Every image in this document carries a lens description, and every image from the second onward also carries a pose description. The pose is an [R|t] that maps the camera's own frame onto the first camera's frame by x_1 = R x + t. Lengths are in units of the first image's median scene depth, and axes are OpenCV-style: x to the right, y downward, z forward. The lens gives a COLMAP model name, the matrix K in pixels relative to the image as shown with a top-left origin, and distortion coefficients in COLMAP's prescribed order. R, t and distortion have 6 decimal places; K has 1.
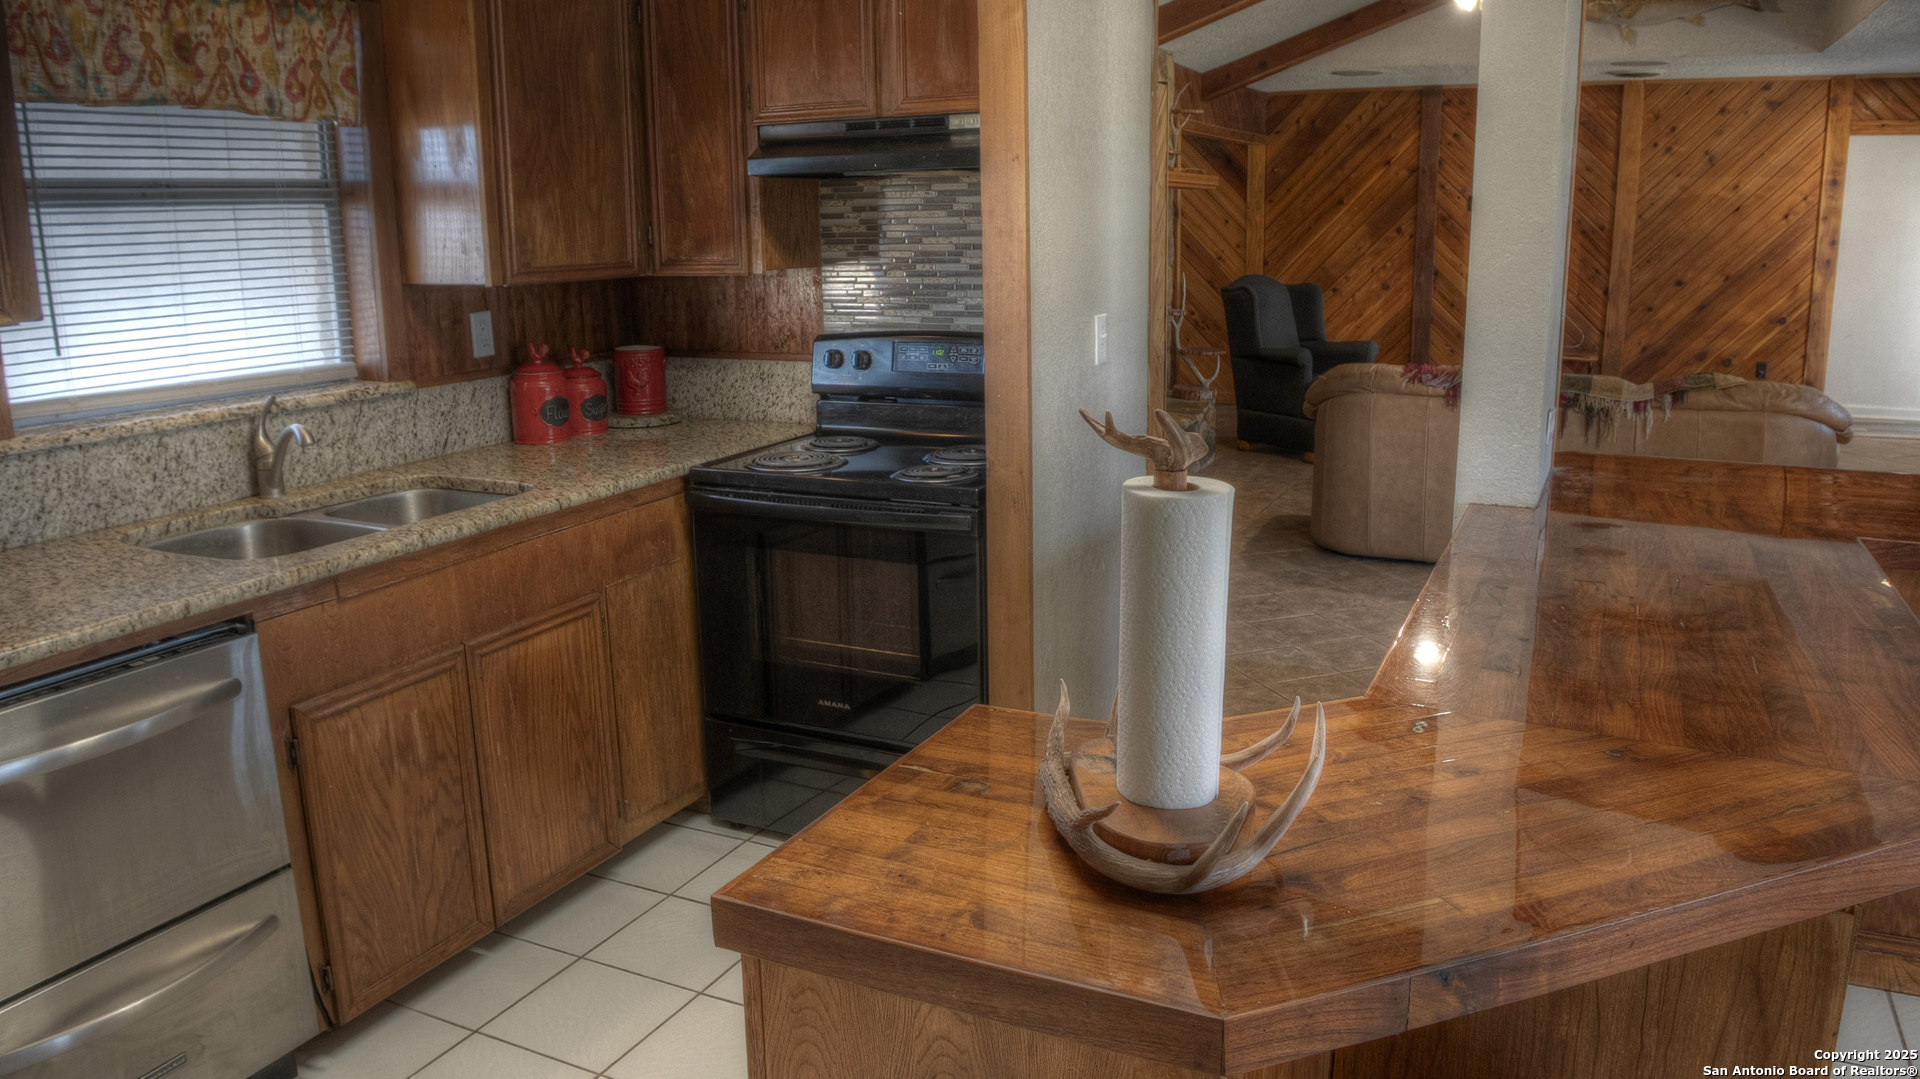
lens RADIAL K [[1371.6, 0, 955.6], [0, 1371.6, 547.9], [0, 0, 1]] dist [-0.111995, 0.036036]
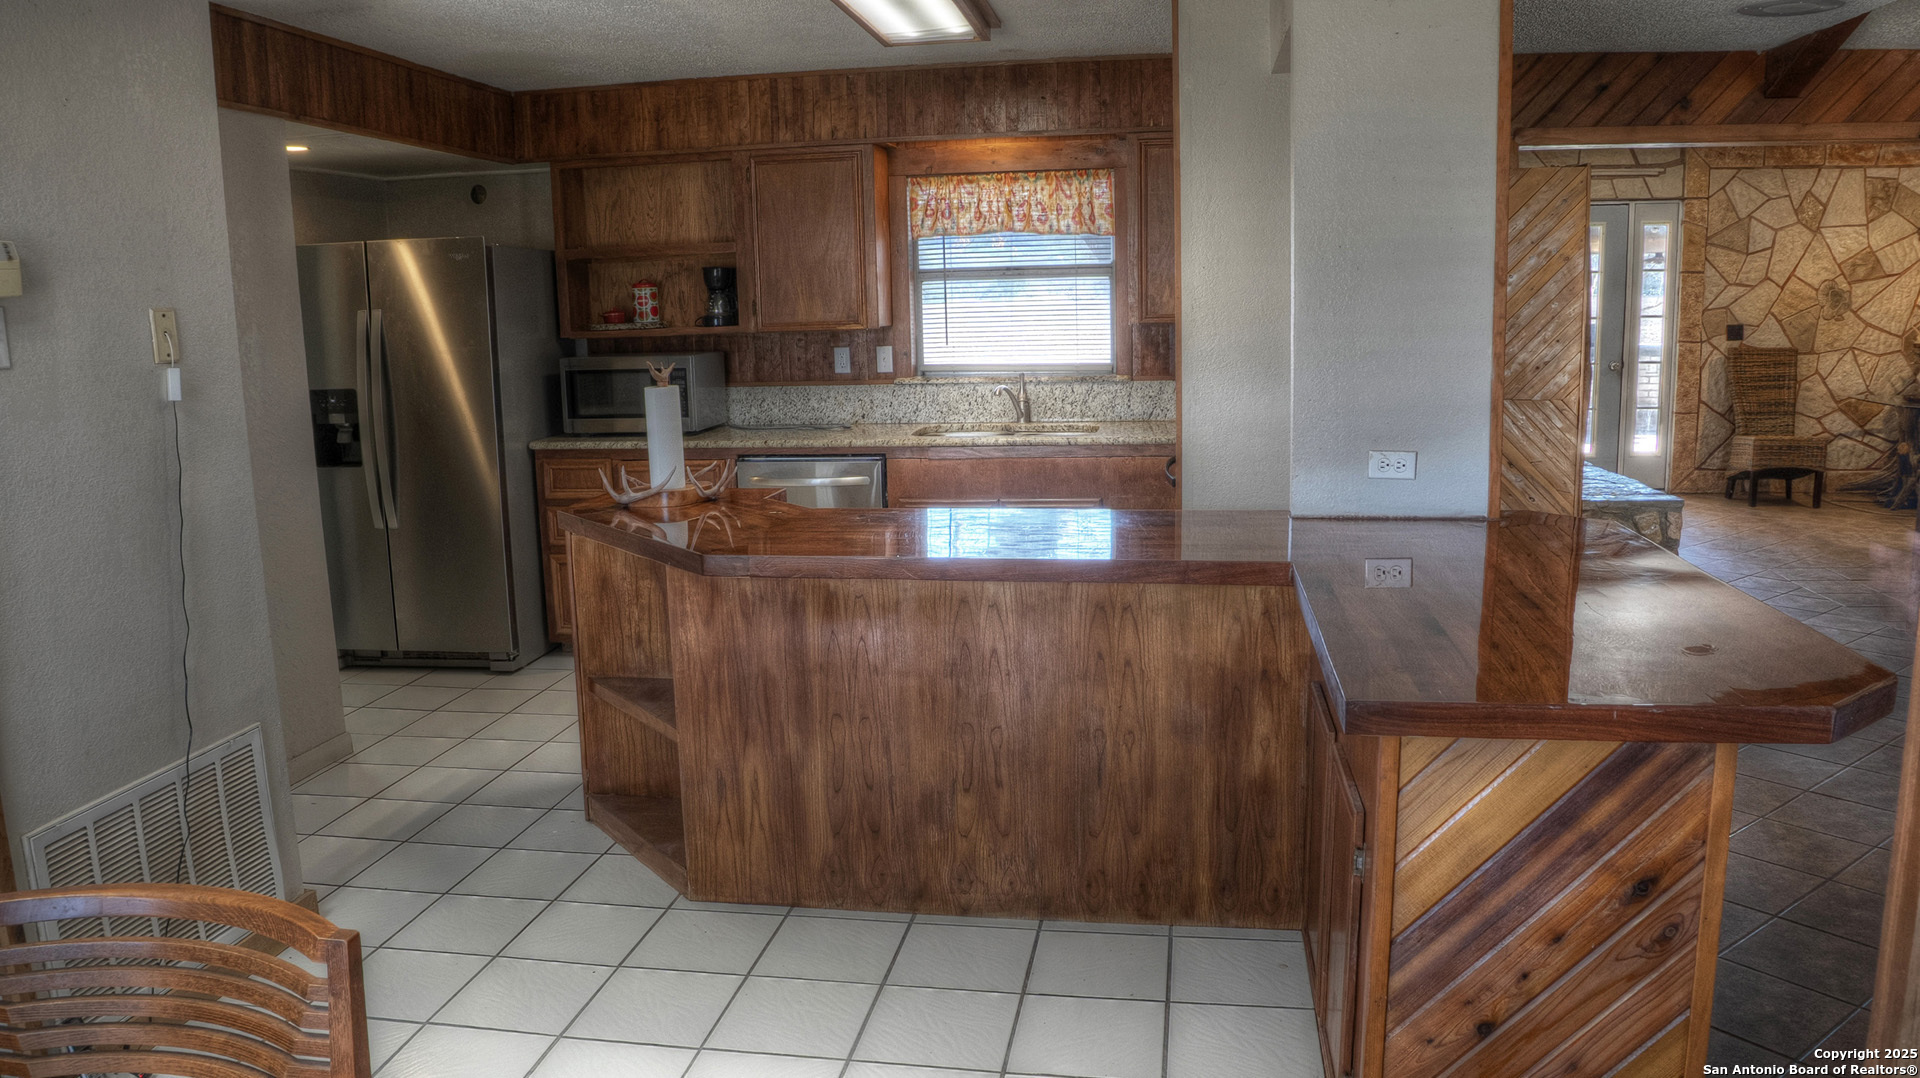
lens RADIAL K [[1371.6, 0, 963.6], [0, 1371.6, 534.6], [0, 0, 1]] dist [-0.111995, 0.036036]
pose [[0.294799, 0.169195, -0.940461, 0.777848], [-0.203039, 0.972816, 0.111371, -0.046904], [0.933739, 0.158118, 0.321139, 0.153073]]
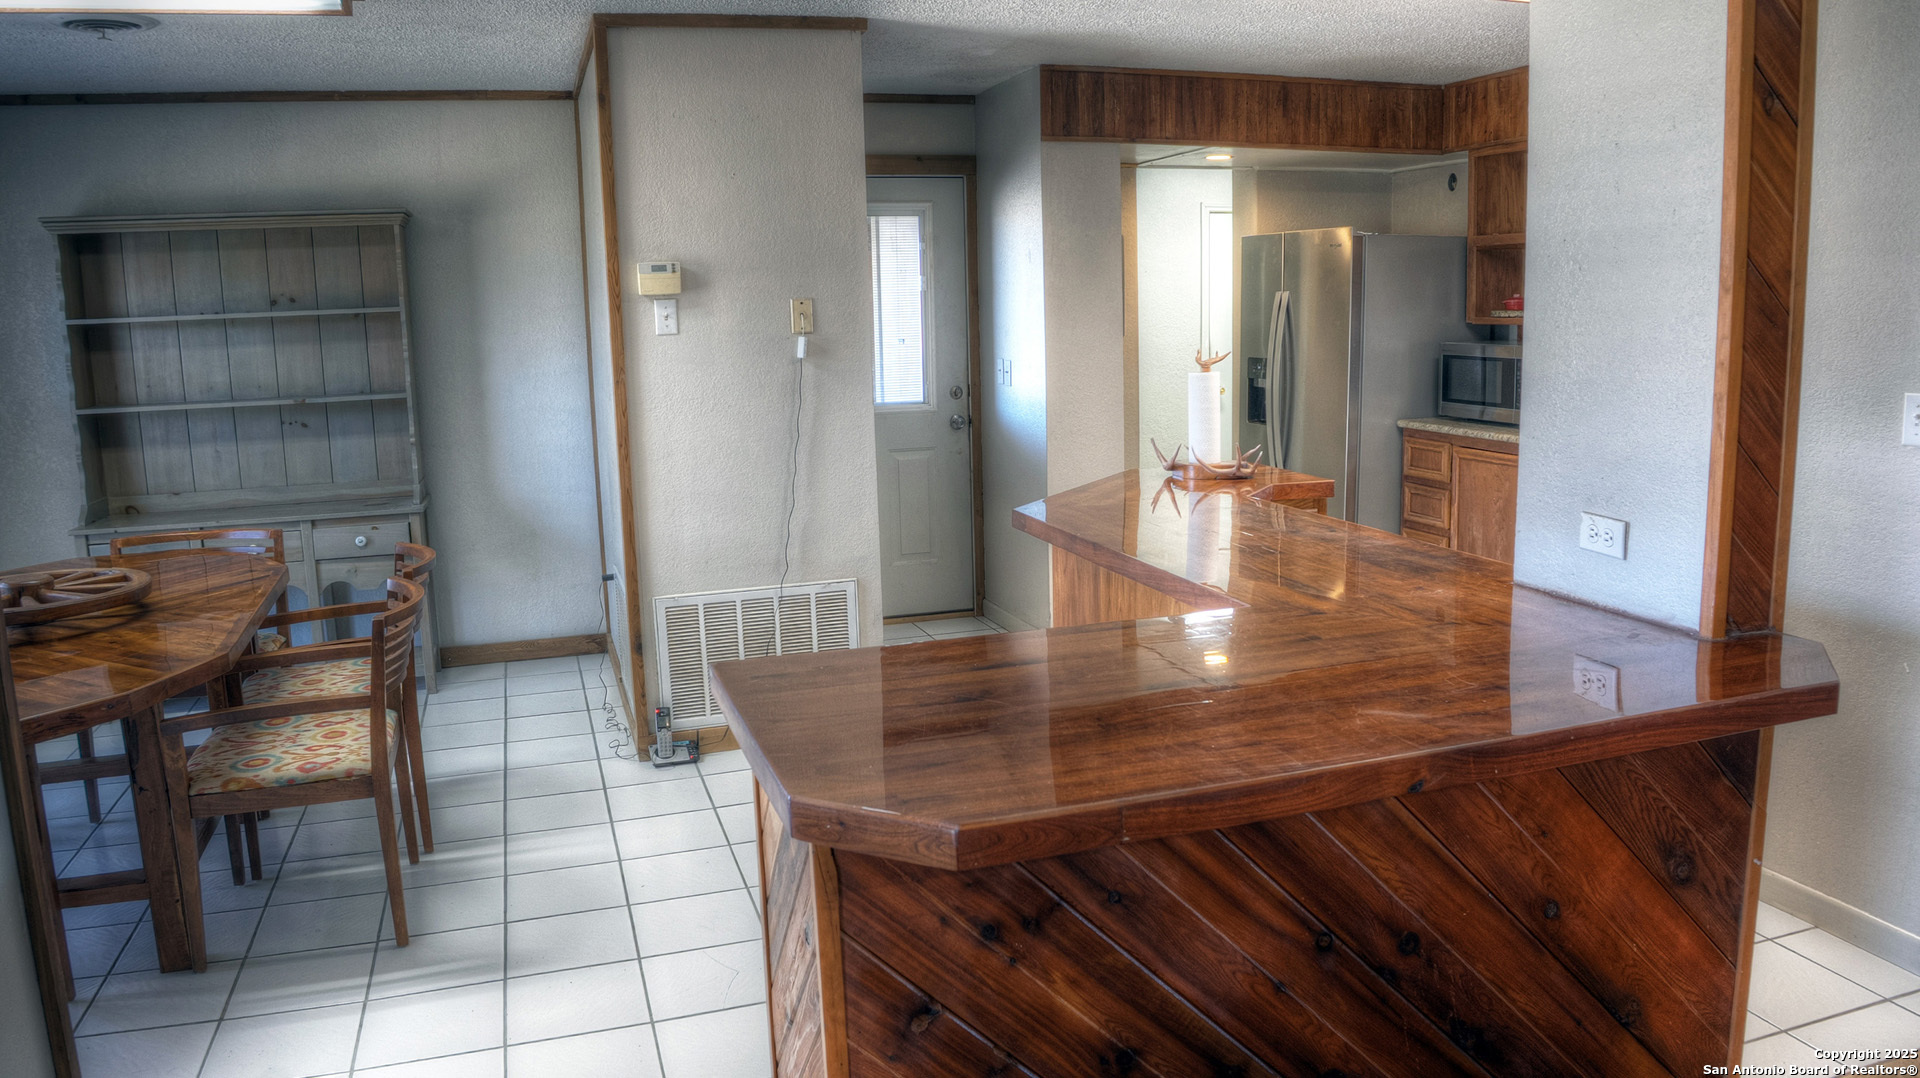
lens RADIAL K [[1371.6, 0, 957.4], [0, 1371.6, 534.5], [0, 0, 1]] dist [-0.111995, 0.036036]
pose [[-0.716451, 0.147024, -0.681970, 0.707730], [-0.129072, 0.932730, 0.336683, -0.174299], [0.685594, 0.329240, -0.649278, 0.681823]]
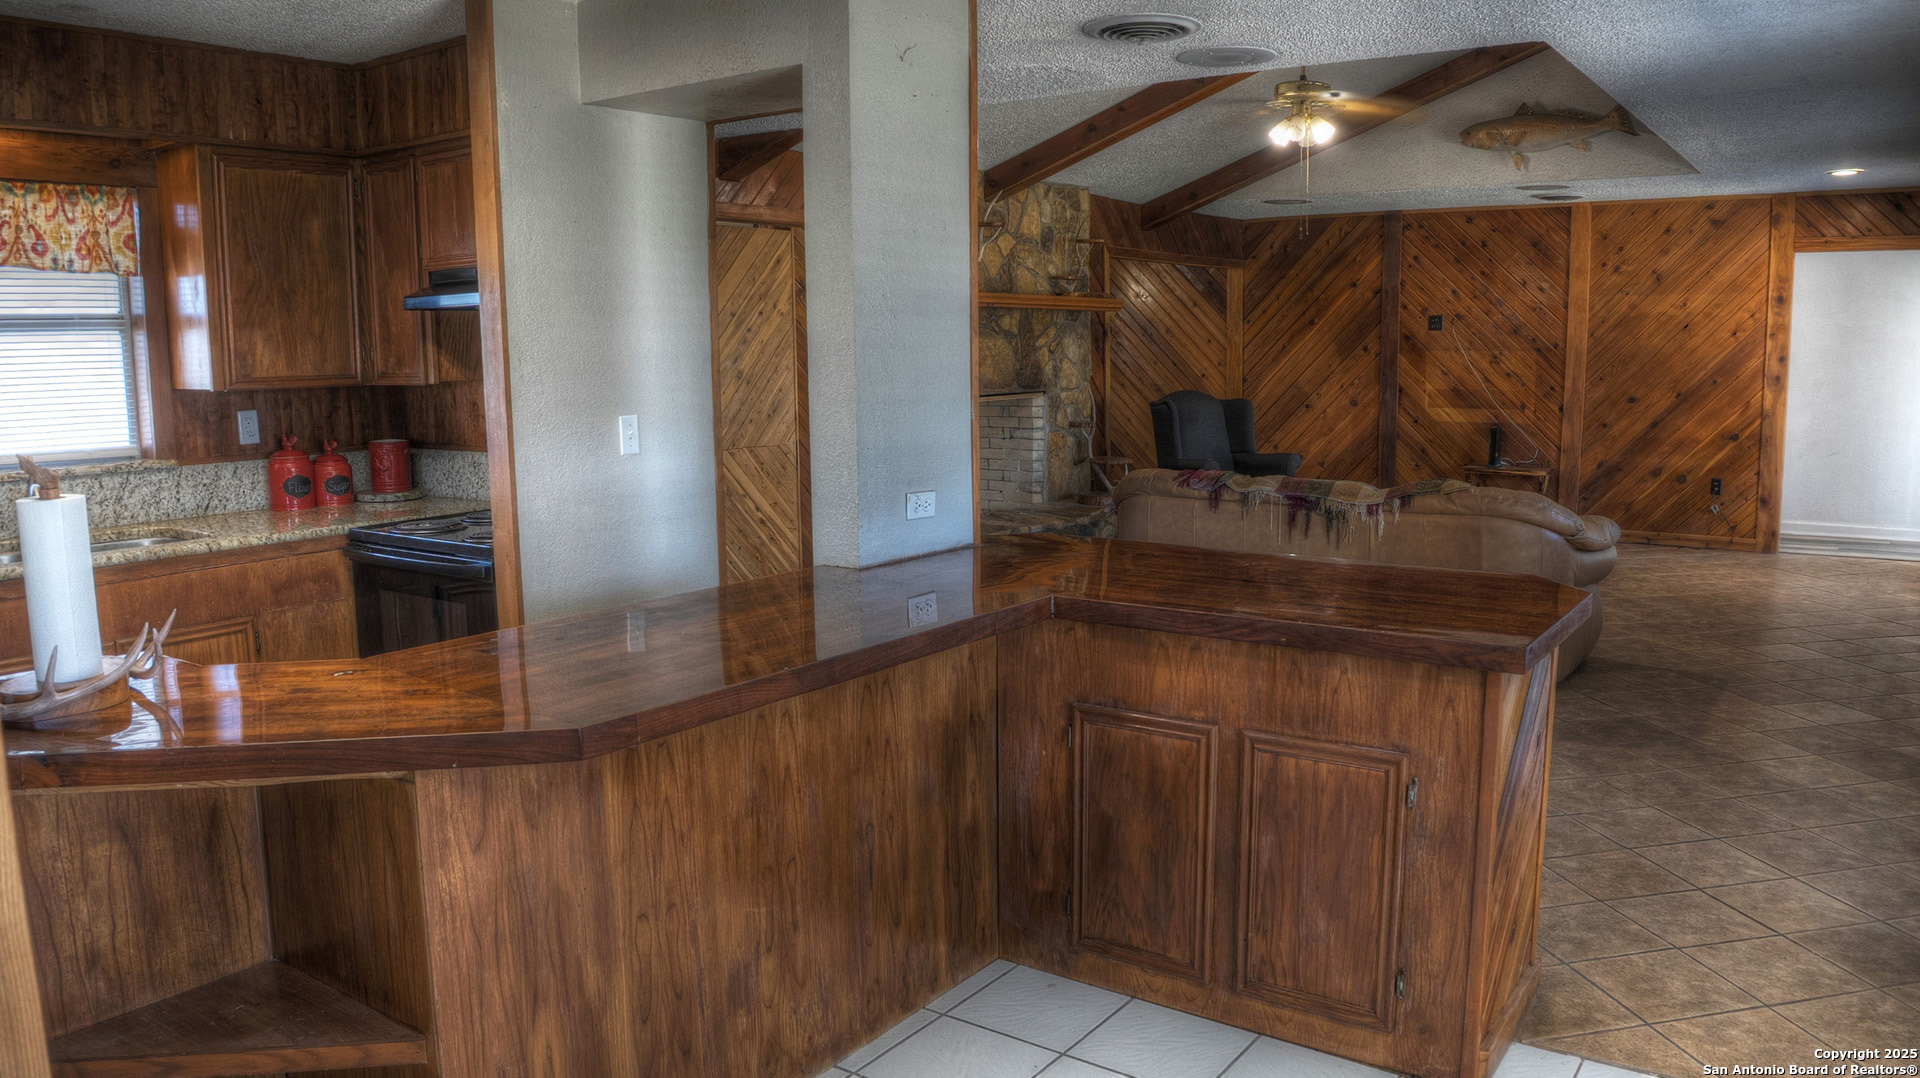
lens RADIAL K [[1371.6, 0, 957.7], [0, 1371.6, 545.4], [0, 0, 1]] dist [-0.111995, 0.036036]
pose [[0.987372, 0.026609, -0.156169, 0.360534], [-0.039891, 0.995789, -0.082538, 0.025145], [0.153315, 0.087725, 0.984276, -0.114909]]
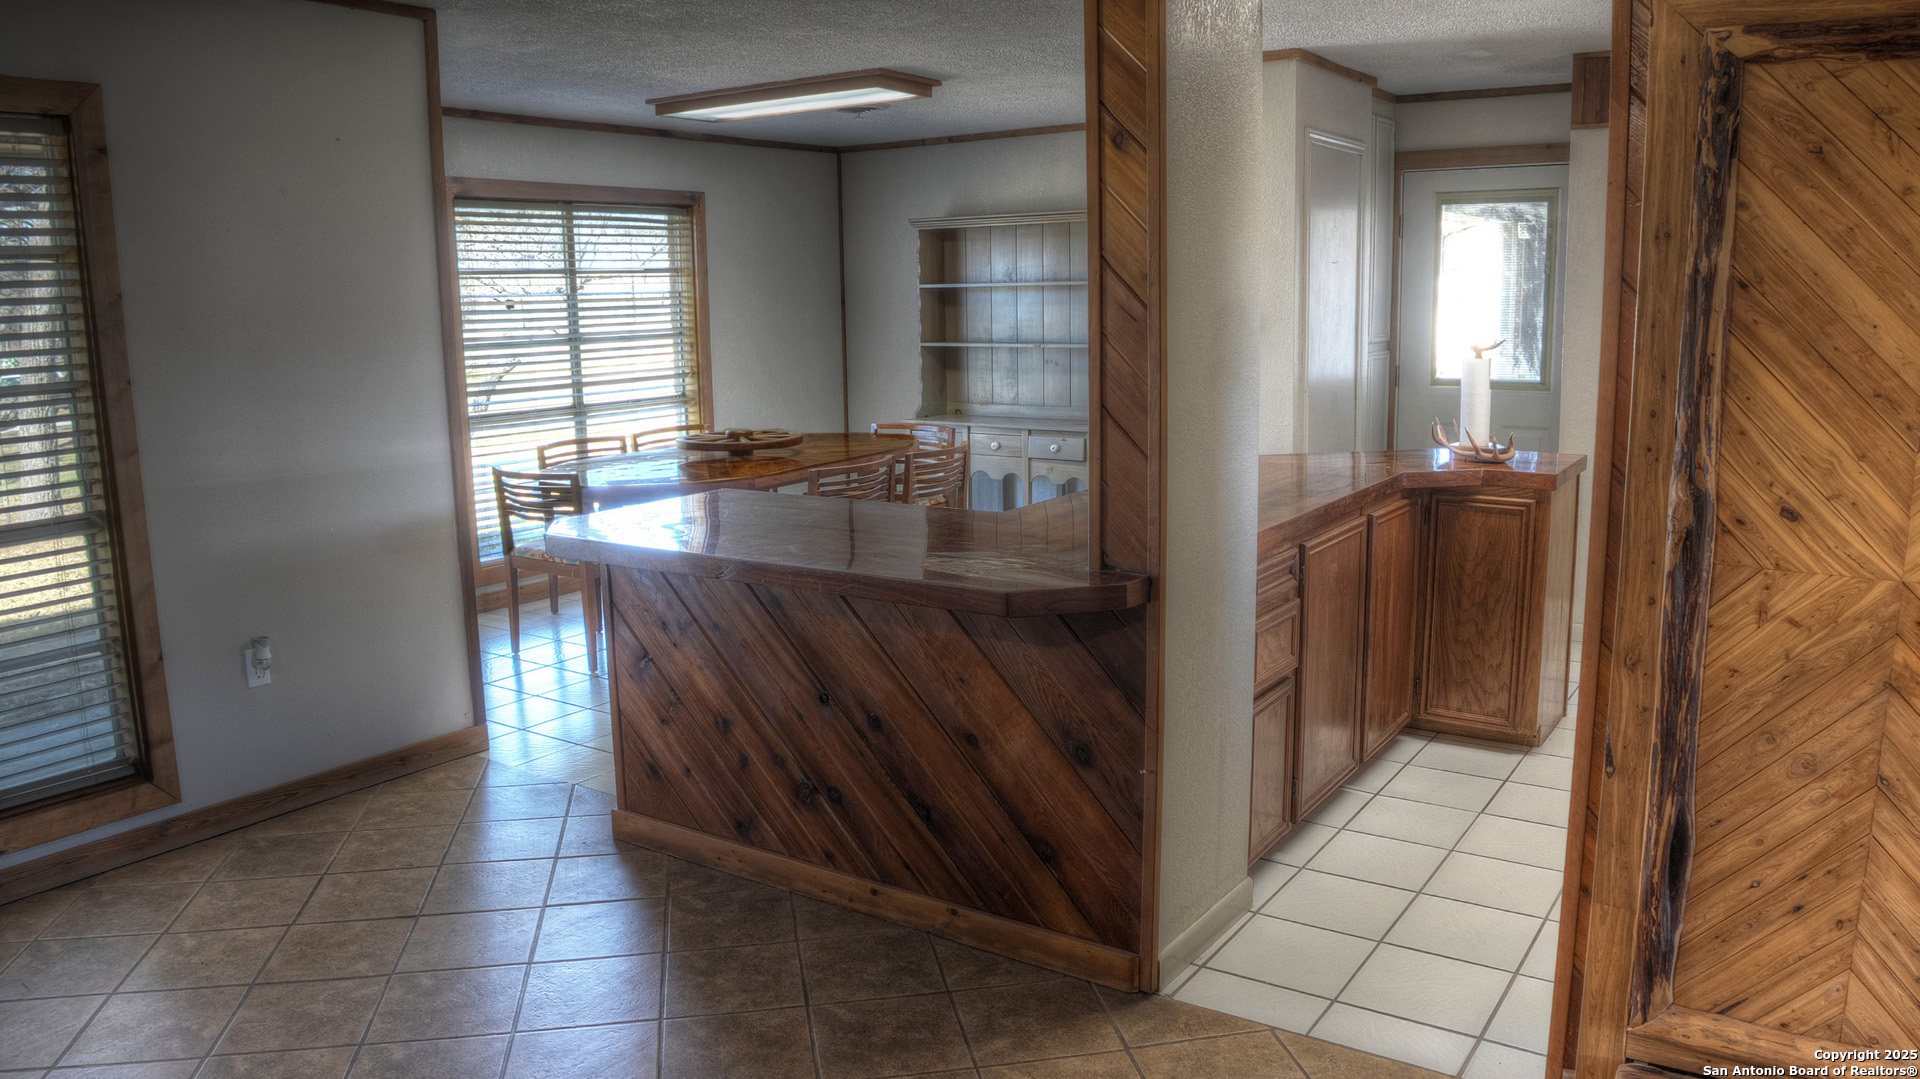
lens RADIAL K [[1371.6, 0, 957.5], [0, 1371.6, 540.0], [0, 0, 1]] dist [-0.111995, 0.036036]
pose [[-0.988808, 0.005591, 0.149092, 0.232522], [0.065199, 0.915025, 0.398094, -0.263018], [-0.134197, 0.403359, -0.905148, 1.073850]]
